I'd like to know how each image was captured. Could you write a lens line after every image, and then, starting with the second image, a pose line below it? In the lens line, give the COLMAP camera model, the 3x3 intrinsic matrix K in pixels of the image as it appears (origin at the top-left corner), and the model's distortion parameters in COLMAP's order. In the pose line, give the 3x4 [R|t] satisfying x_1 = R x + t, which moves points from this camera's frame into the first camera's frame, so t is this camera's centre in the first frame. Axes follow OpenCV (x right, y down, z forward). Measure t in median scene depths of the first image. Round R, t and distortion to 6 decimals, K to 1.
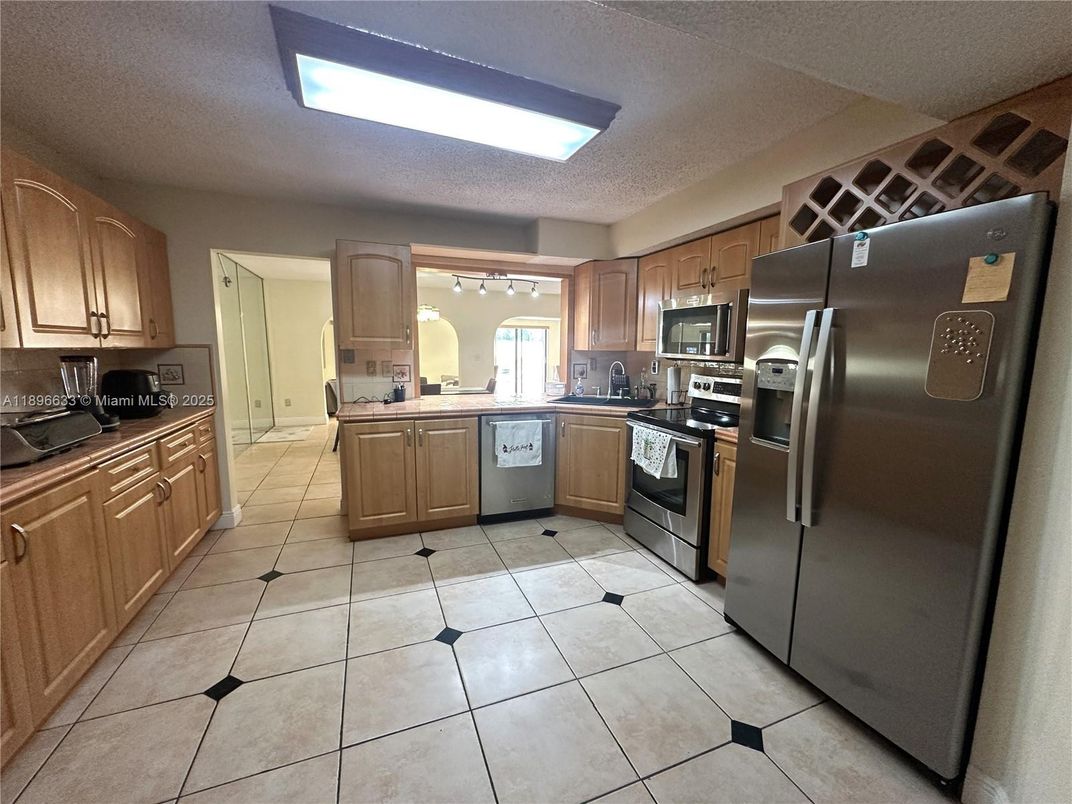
lens RADIAL K [[444.6, 0, 528.2], [0, 444.6, 406.5], [0, 0, 1]] dist [0.000303, -0.000458]
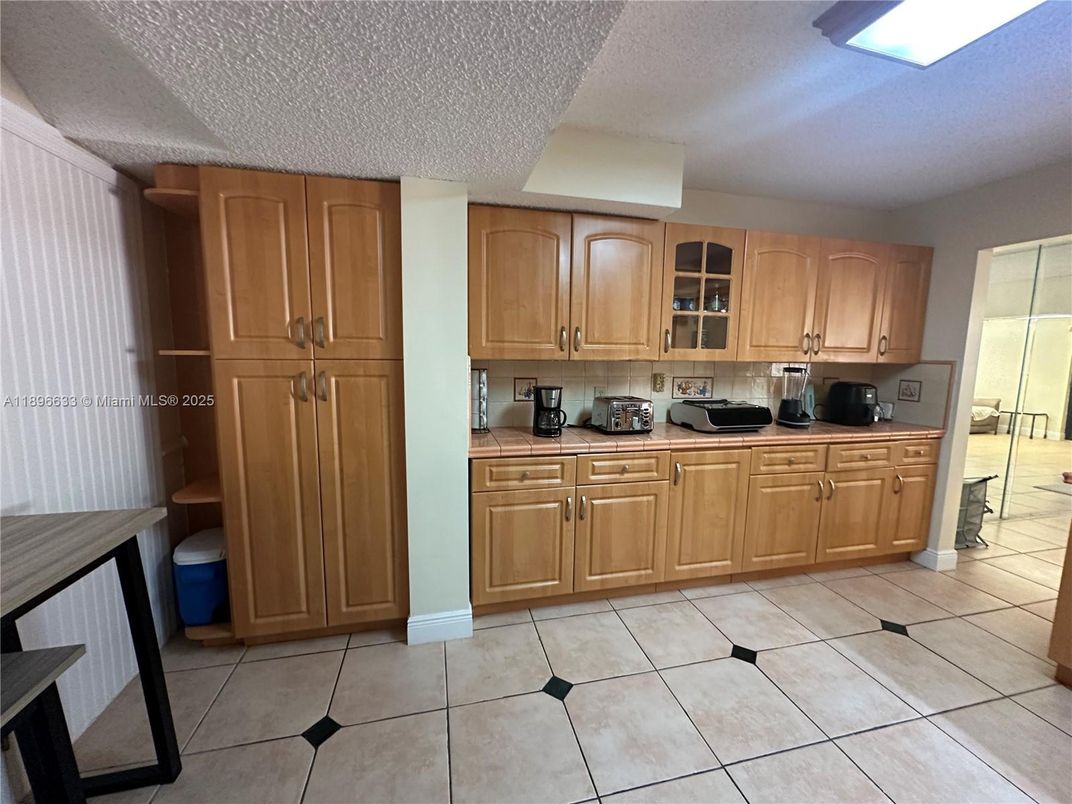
lens RADIAL K [[369.4, 0, 478.3], [0, 369.4, 396.7], [0, 0, 1]] dist [0.000206, -0.000062]
pose [[-0.148984, 0.116071, -0.982004, 0.209395], [-0.149827, 0.978972, 0.138443, -0.040539], [0.977423, 0.167757, -0.128460, 0.238928]]
